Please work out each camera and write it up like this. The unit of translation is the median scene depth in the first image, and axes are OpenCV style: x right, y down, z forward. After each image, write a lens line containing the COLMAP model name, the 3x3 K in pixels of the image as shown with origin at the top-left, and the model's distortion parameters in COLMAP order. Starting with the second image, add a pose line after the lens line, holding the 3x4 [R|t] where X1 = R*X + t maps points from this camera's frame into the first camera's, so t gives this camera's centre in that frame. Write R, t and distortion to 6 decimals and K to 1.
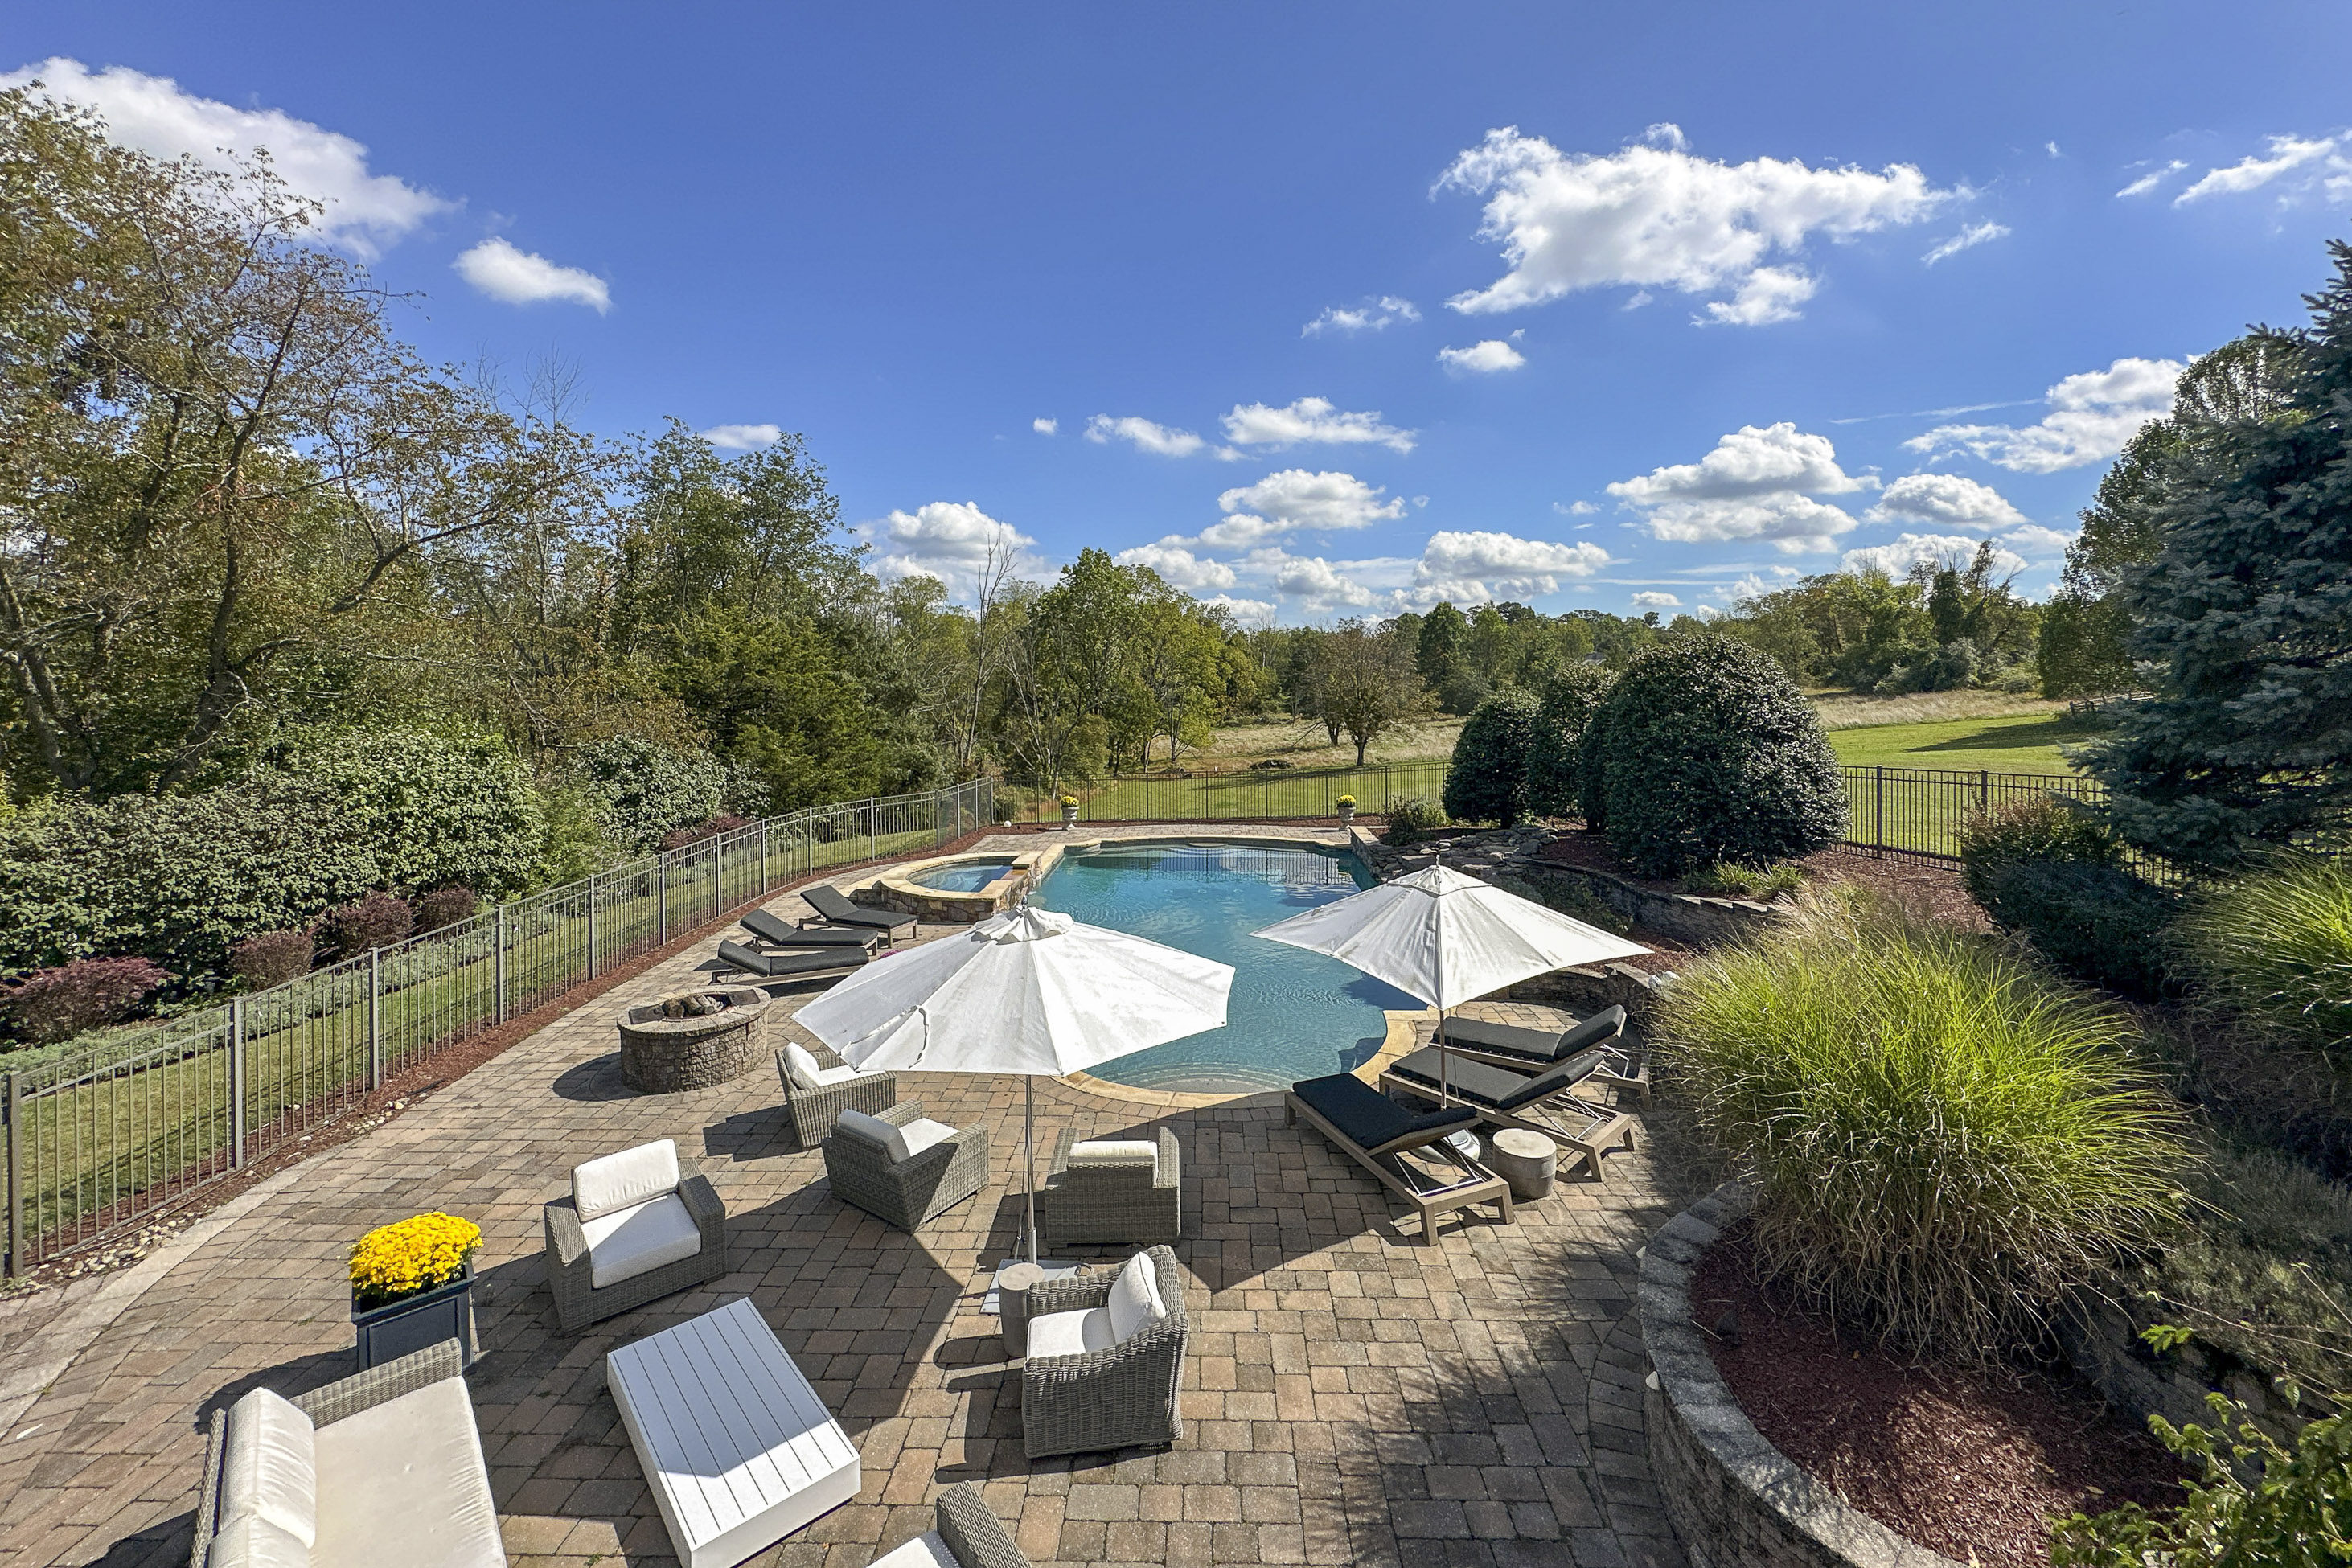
lens RADIAL K [[898.1, 0, 1214.6], [0, 898.1, 689.6], [0, 0, 1]] dist [-0.003275, 0.000362]
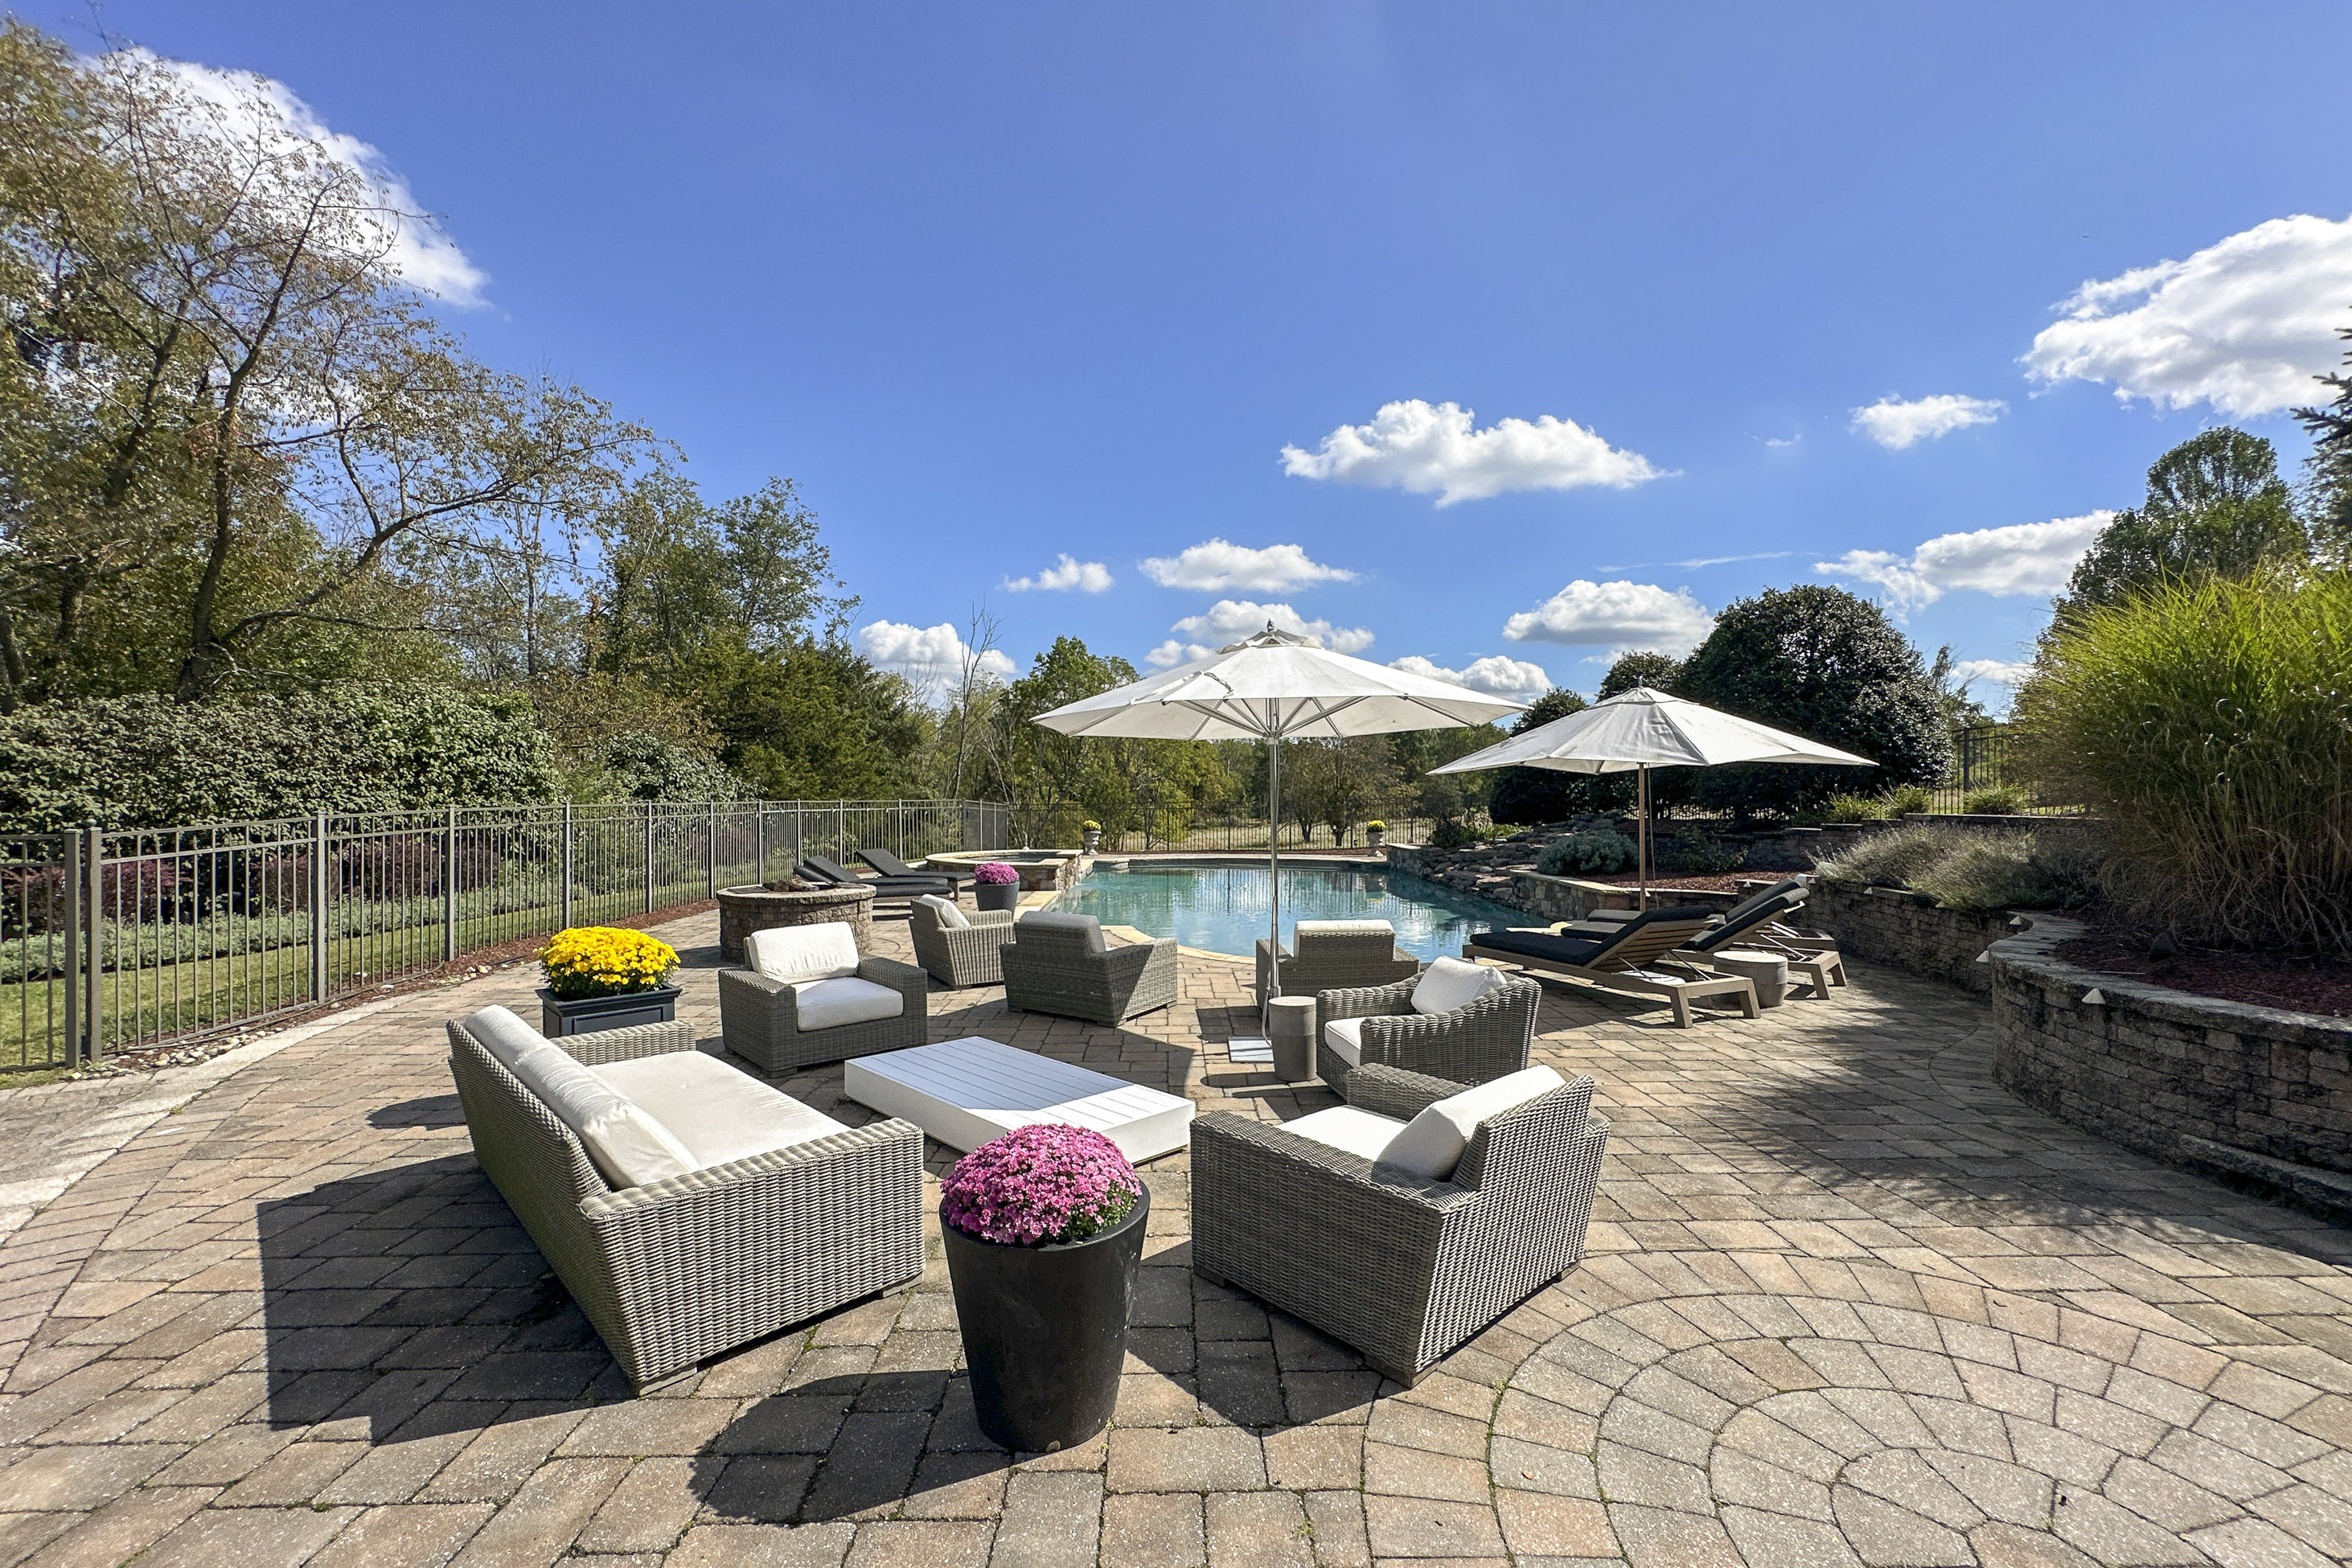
lens RADIAL K [[898.1, 0, 1190.0], [0, 898.1, 822.6], [0, 0, 1]] dist [-0.003275, 0.000362]
pose [[0.999374, 0.010001, 0.033946, -0.148189], [-0.010035, 0.999949, 0.000829, 0.200521], [-0.033936, -0.001169, 0.999423, 0.044364]]
